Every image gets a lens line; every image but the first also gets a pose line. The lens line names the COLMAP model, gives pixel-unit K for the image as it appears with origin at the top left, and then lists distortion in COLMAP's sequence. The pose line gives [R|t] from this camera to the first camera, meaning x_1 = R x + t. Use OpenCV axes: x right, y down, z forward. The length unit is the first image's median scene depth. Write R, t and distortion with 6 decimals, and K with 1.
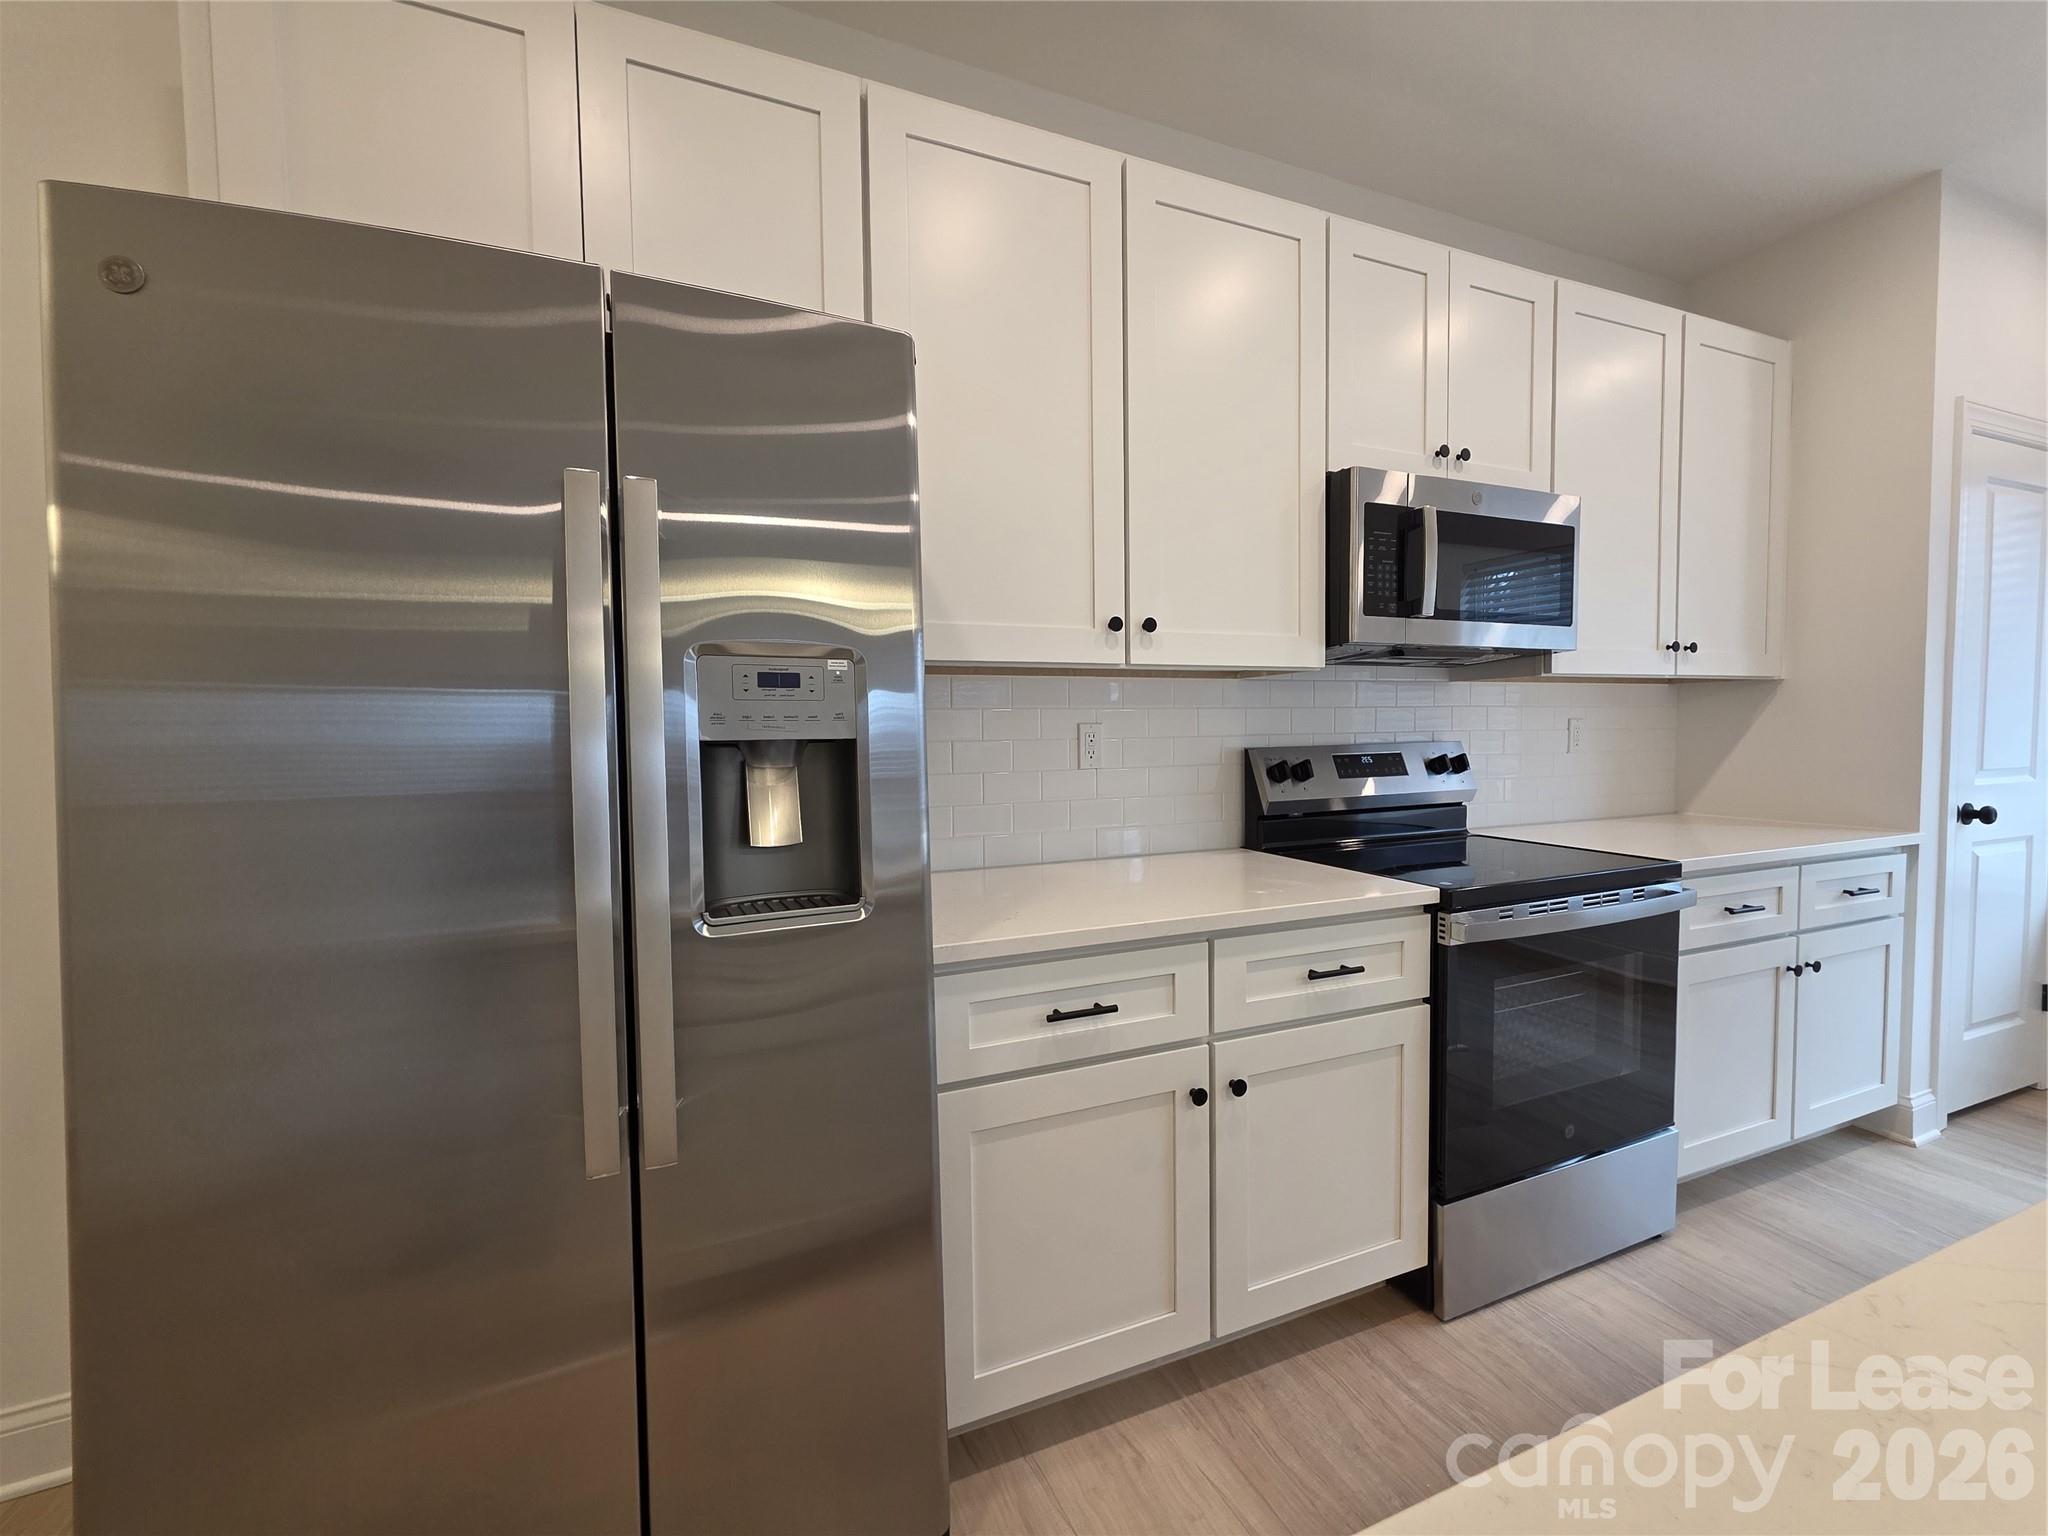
lens RADIAL K [[817.3, 0, 1018.5], [0, 817.3, 769.3], [0, 0, 1]] dist [0.003964, -0.001733]
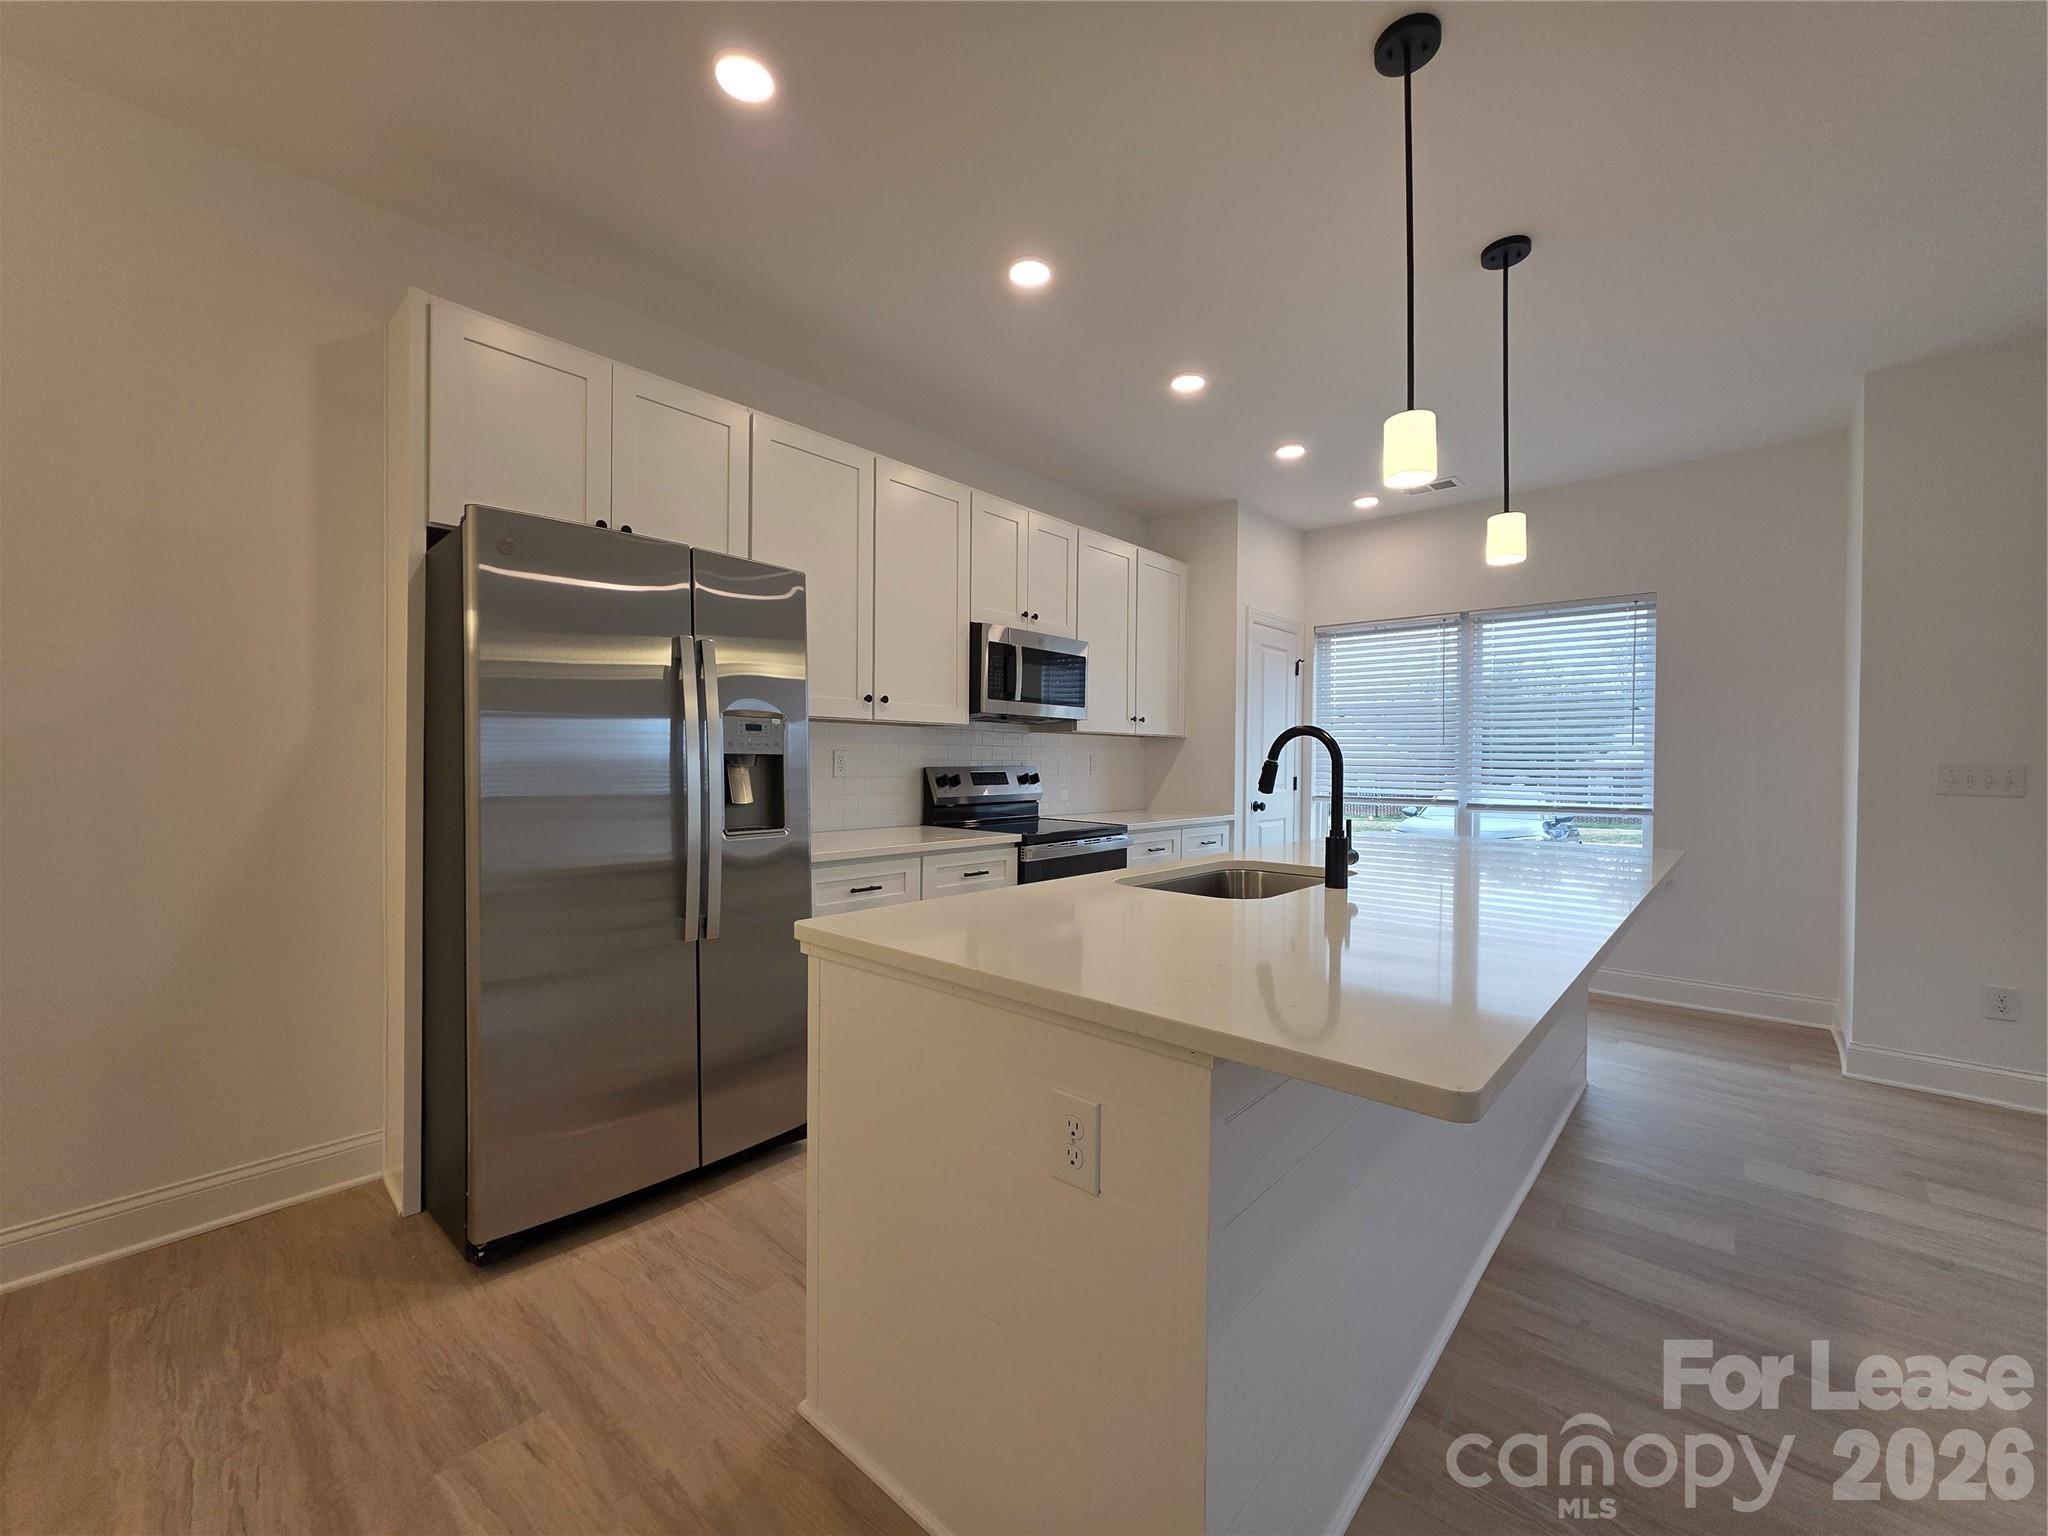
lens RADIAL K [[817.3, 0, 1025.4], [0, 817.3, 765.0], [0, 0, 1]] dist [0.003964, -0.001733]
pose [[0.895382, 0.019590, 0.444867, -0.334711], [-0.000930, 0.999112, -0.042124, 0.047057], [-0.445297, 0.037303, 0.894605, -0.718937]]
